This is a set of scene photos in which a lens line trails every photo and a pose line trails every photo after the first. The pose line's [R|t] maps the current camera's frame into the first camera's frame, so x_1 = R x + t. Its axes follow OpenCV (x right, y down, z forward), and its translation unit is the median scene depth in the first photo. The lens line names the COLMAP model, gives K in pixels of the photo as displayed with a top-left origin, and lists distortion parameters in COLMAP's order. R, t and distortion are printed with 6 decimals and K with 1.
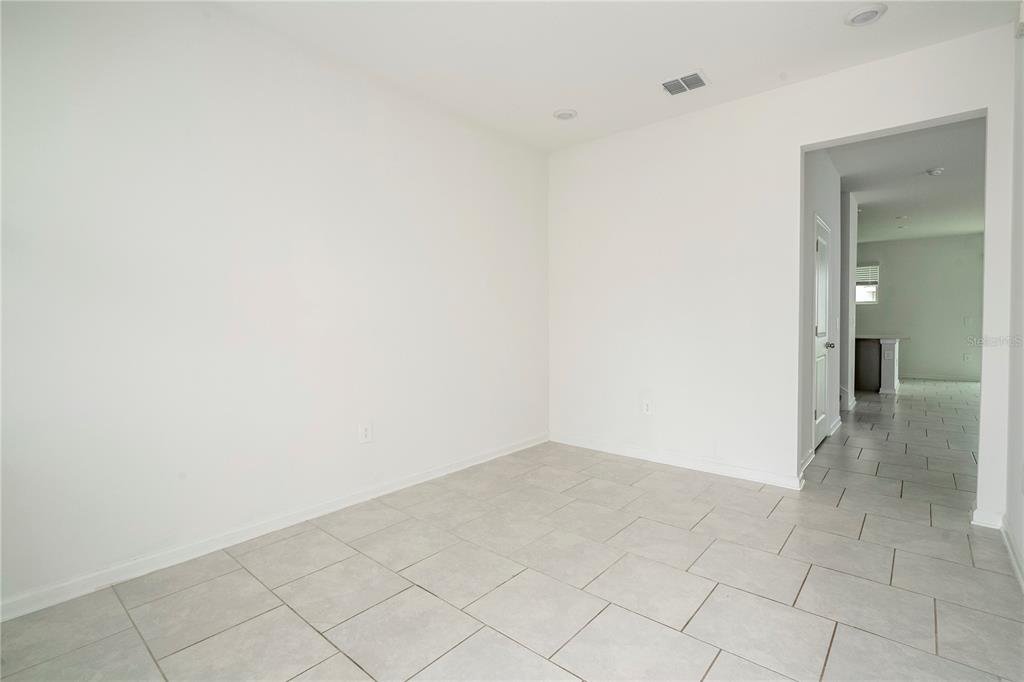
lens RADIAL K [[477.8, 0, 510.2], [0, 477.8, 330.0], [0, 0, 1]] dist [-0.000703, 0.000616]
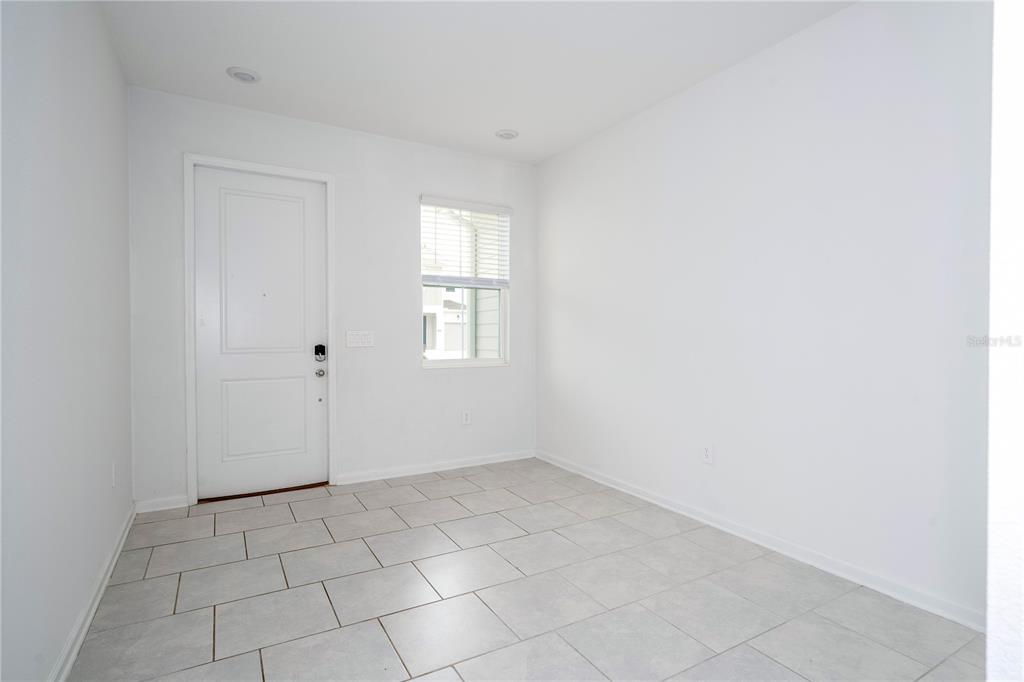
lens RADIAL K [[515.4, 0, 531.8], [0, 515.4, 336.5], [0, 0, 1]] dist [-0.000016, -0.000339]
pose [[-0.309059, 0.006091, -0.951023, 0.774682], [-0.022039, 0.999665, 0.013565, -0.027679], [0.950787, 0.025152, -0.308821, 0.947923]]
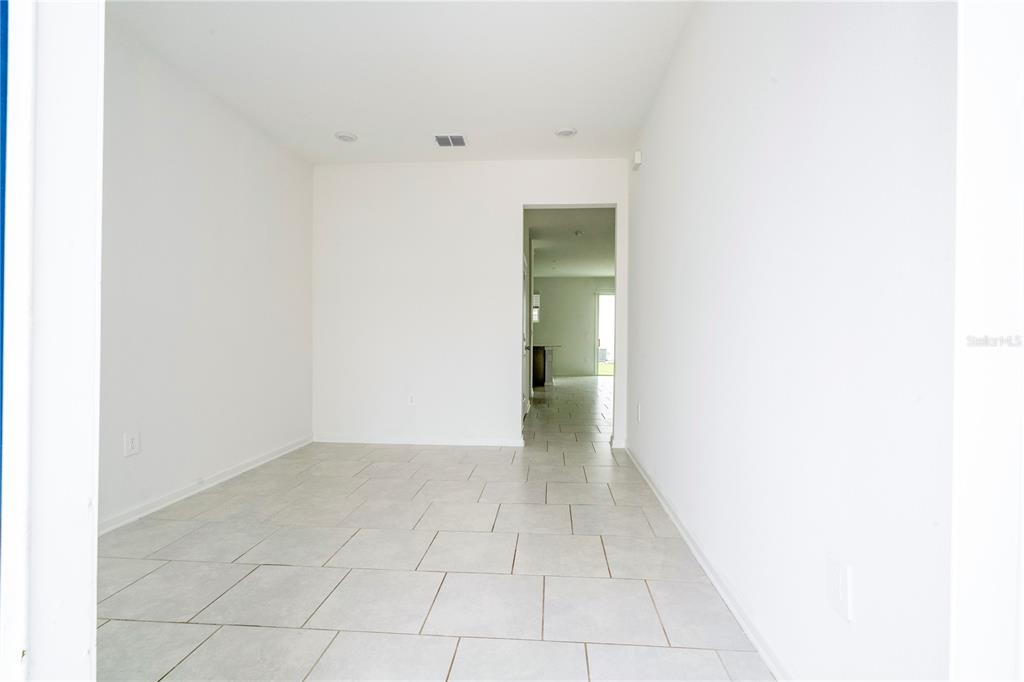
lens RADIAL K [[462.5, 0, 517.4], [0, 462.5, 337.1], [0, 0, 1]] dist [-0.001650, 0.000482]
pose [[0.803972, 0.007089, 0.594625, -0.231119], [0.004949, 0.999815, -0.018611, 0.038424], [-0.594647, 0.017905, 0.803787, -0.099237]]
